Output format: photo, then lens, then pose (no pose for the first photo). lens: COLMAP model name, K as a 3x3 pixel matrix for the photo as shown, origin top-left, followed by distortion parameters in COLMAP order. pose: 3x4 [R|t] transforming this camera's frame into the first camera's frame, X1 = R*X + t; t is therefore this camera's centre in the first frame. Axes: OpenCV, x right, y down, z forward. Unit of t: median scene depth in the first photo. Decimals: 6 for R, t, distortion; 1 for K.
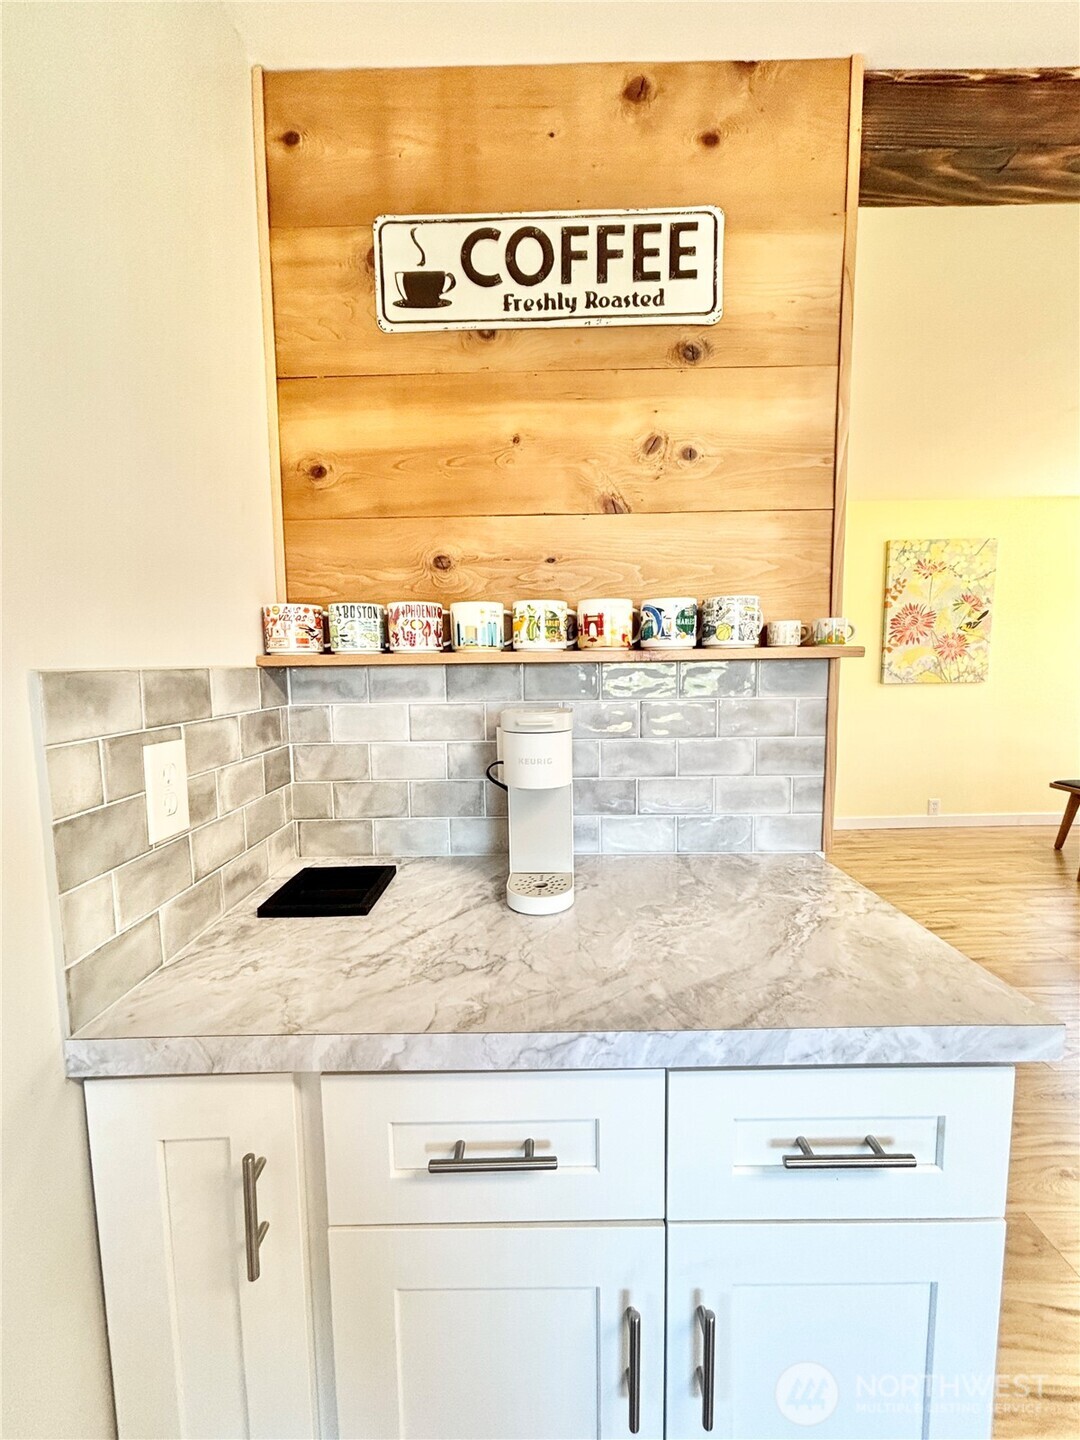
lens RADIAL K [[579.7, 0, 546.2], [0, 579.7, 724.0], [0, 0, 1]] dist [0.001471, 0.000065]
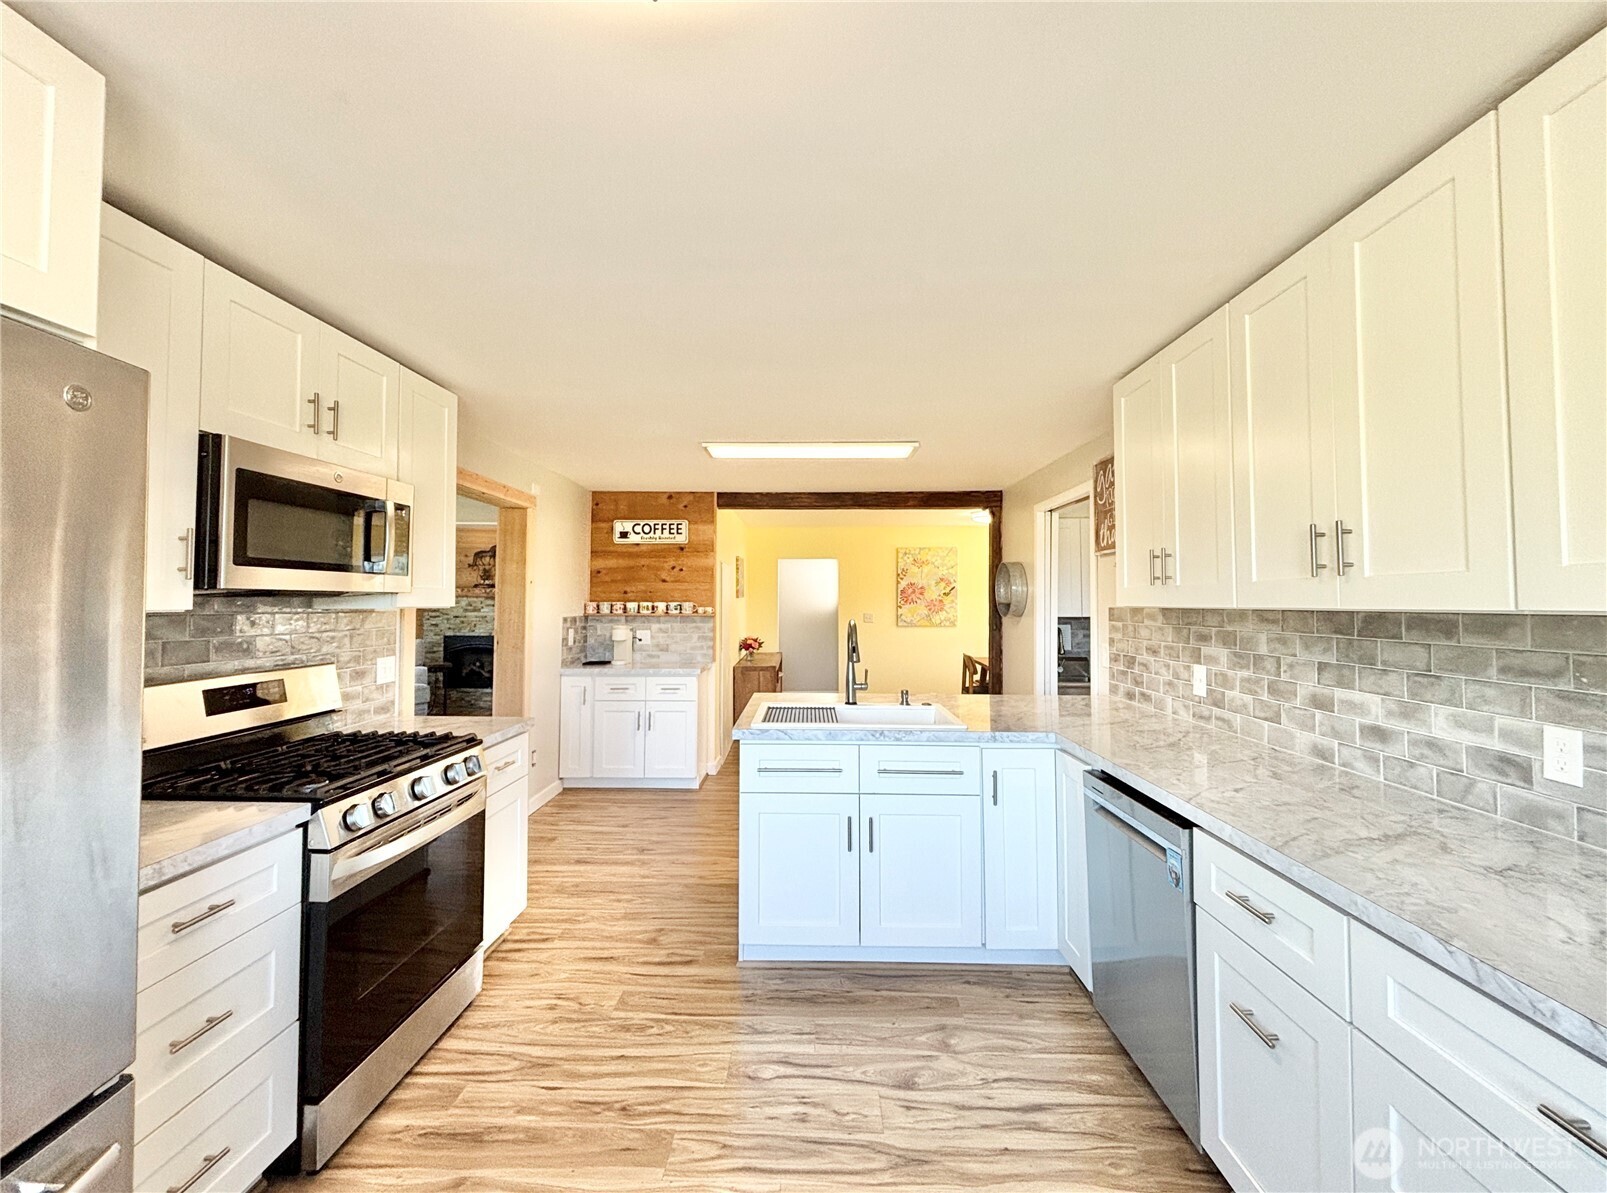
lens RADIAL K [[646.9, 0, 802.6], [0, 646.9, 587.8], [0, 0, 1]] dist [0.001471, 0.000065]
pose [[0.999710, 0.017671, -0.016376, 1.280483], [-0.019611, 0.991692, -0.127134, 0.291581], [0.013993, 0.127418, 0.991750, -3.969502]]
